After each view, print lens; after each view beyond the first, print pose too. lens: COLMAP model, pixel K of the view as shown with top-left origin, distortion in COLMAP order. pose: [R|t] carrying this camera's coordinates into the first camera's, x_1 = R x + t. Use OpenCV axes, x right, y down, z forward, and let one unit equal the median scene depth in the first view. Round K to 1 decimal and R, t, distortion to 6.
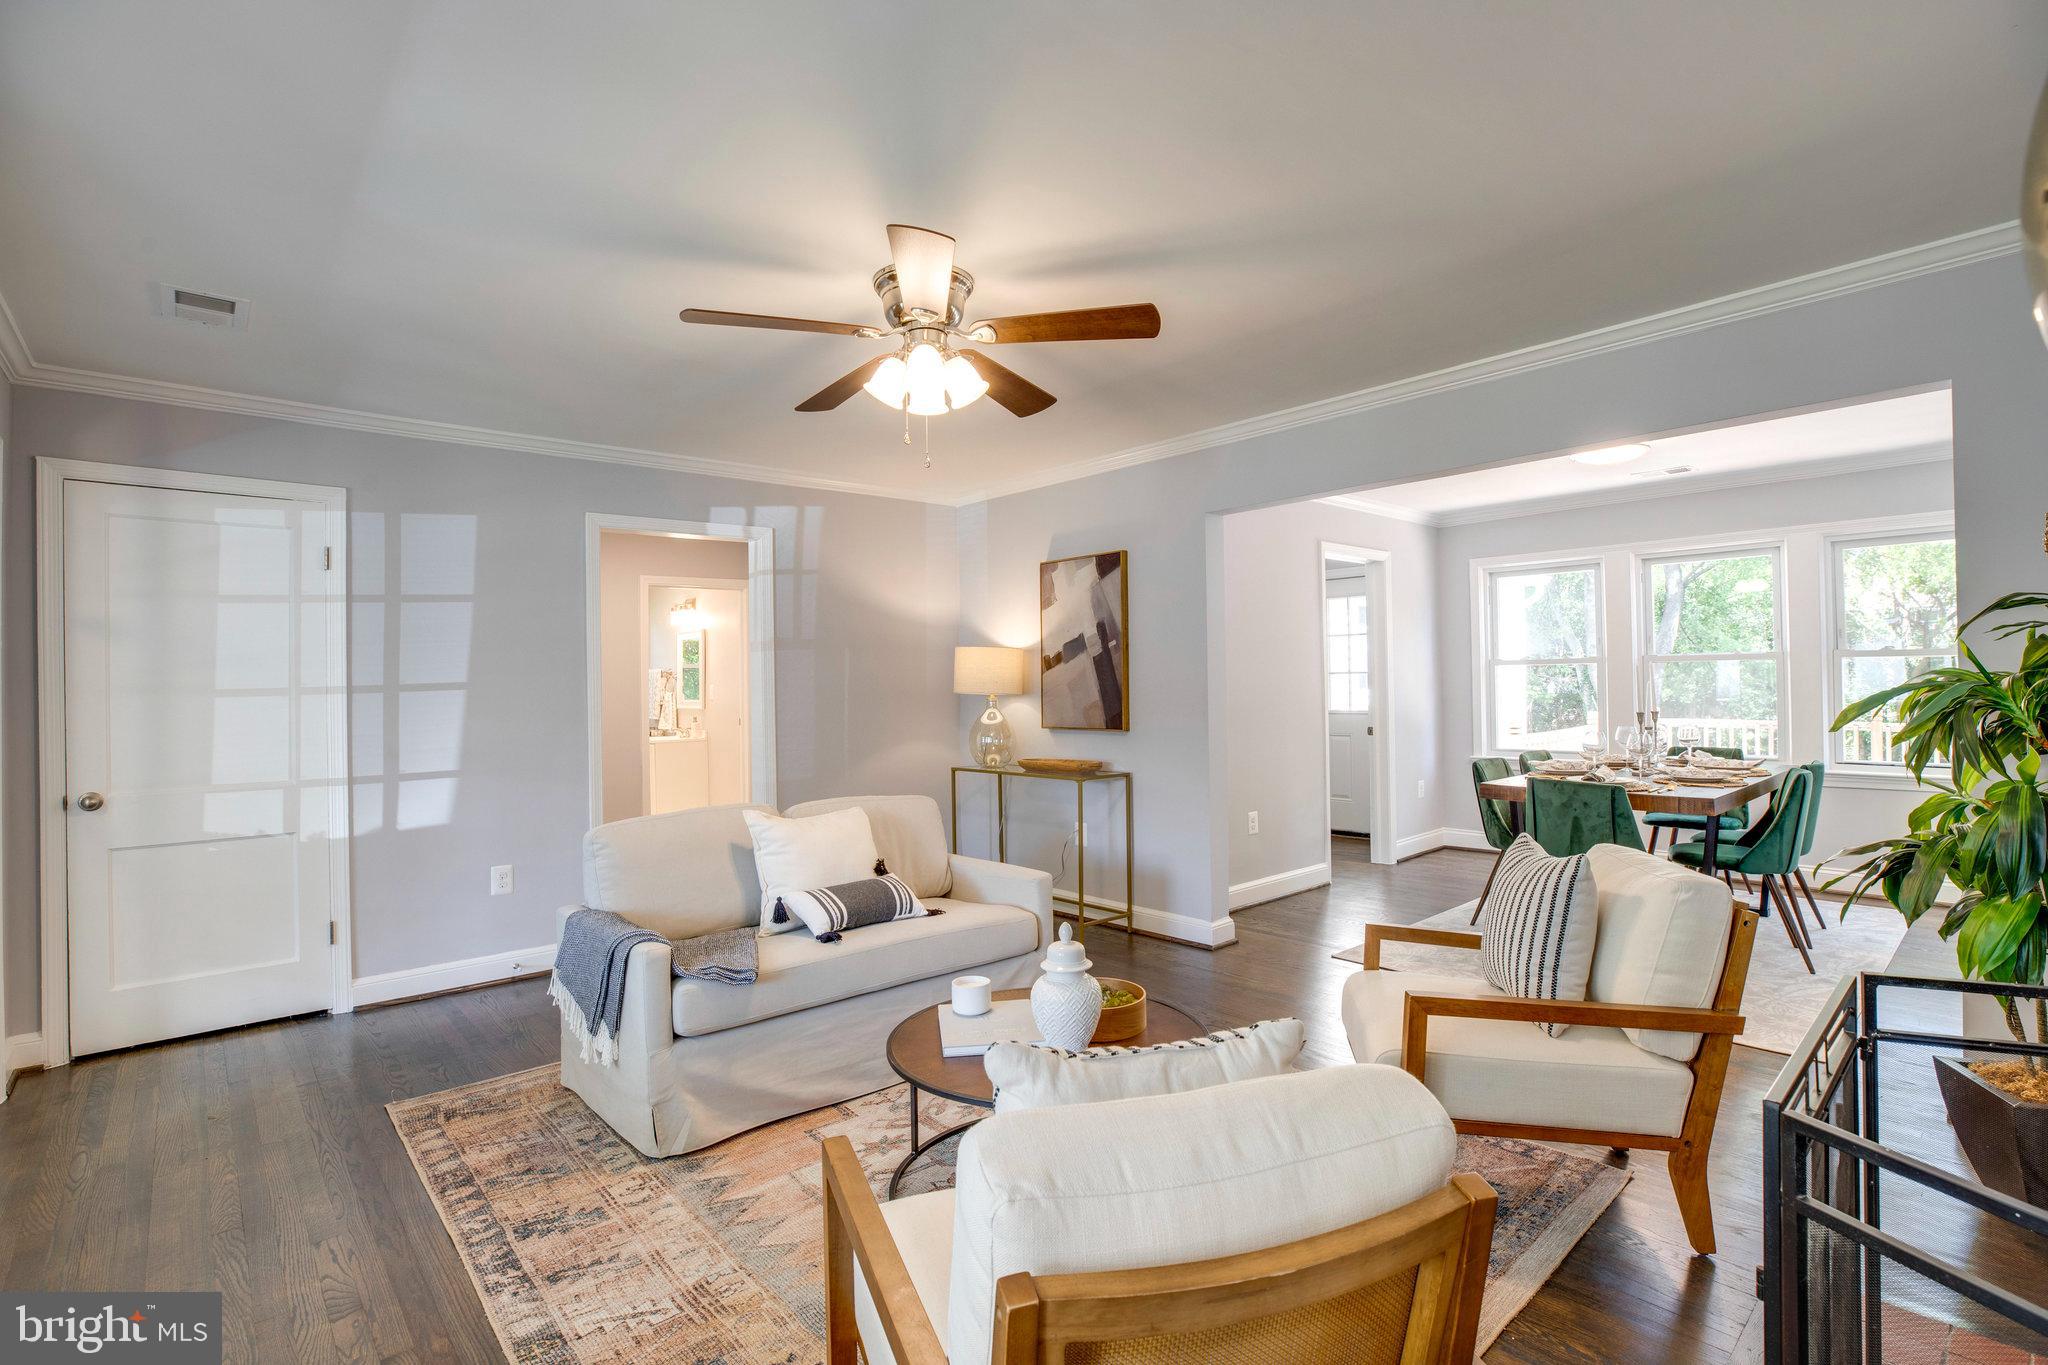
lens RADIAL K [[931.2, 0, 1030.0], [0, 931.2, 683.7], [0, 0, 1]] dist [-0.004795, 0.000331]
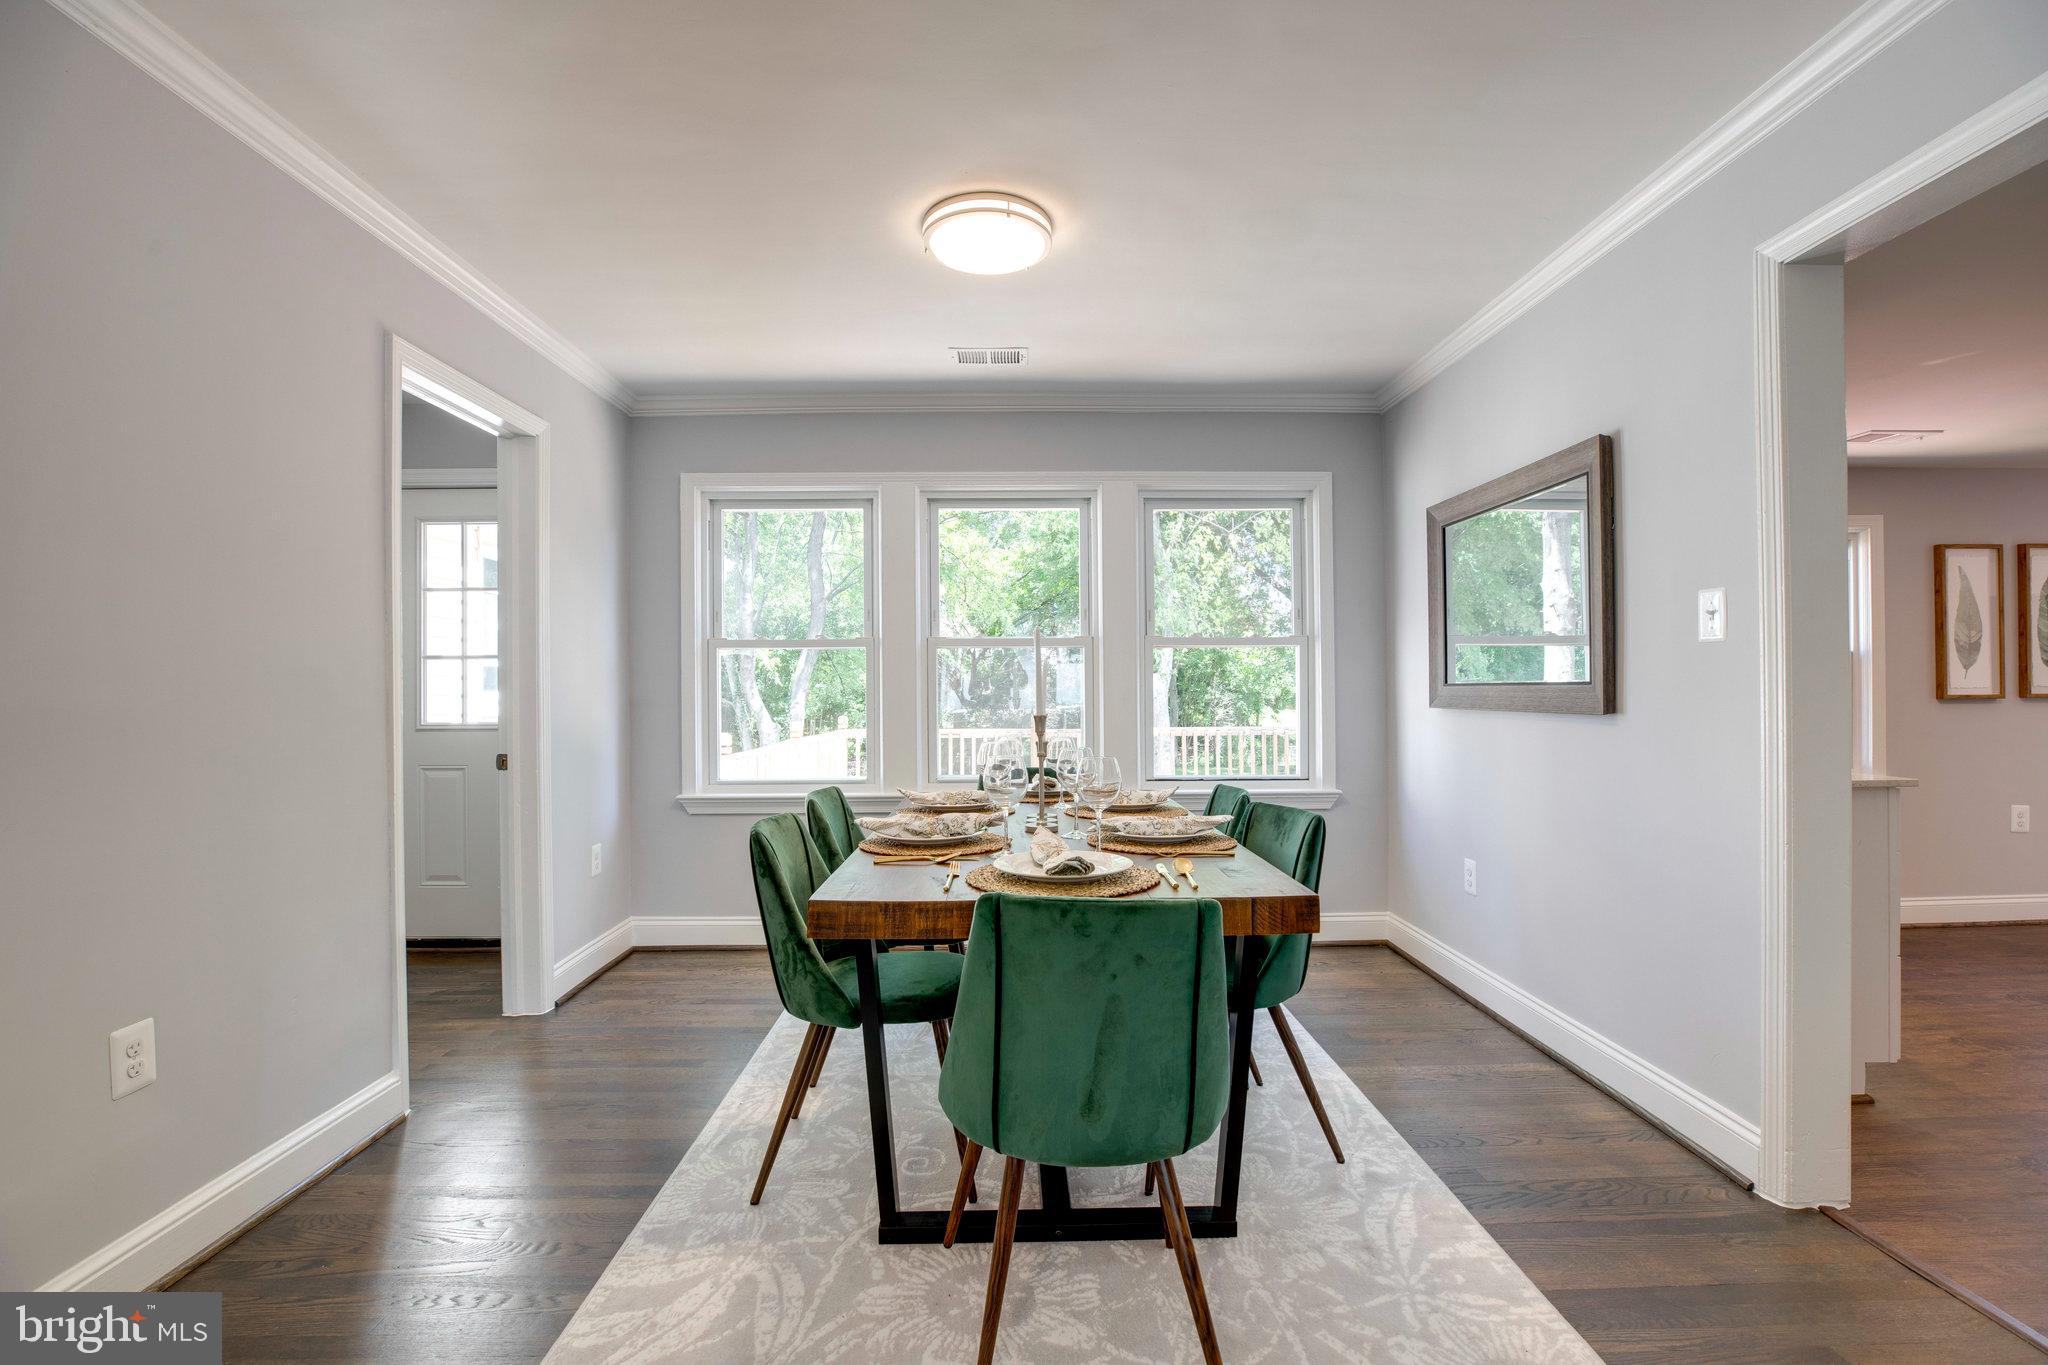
lens RADIAL K [[931.2, 0, 1030.0], [0, 931.2, 689.4], [0, 0, 1]] dist [-0.004795, 0.000331]
pose [[0.643294, 0.012927, 0.765510, 0.174642], [-0.004030, 0.999901, -0.013499, 0.017833], [-0.765609, 0.005599, 0.643282, 0.491612]]
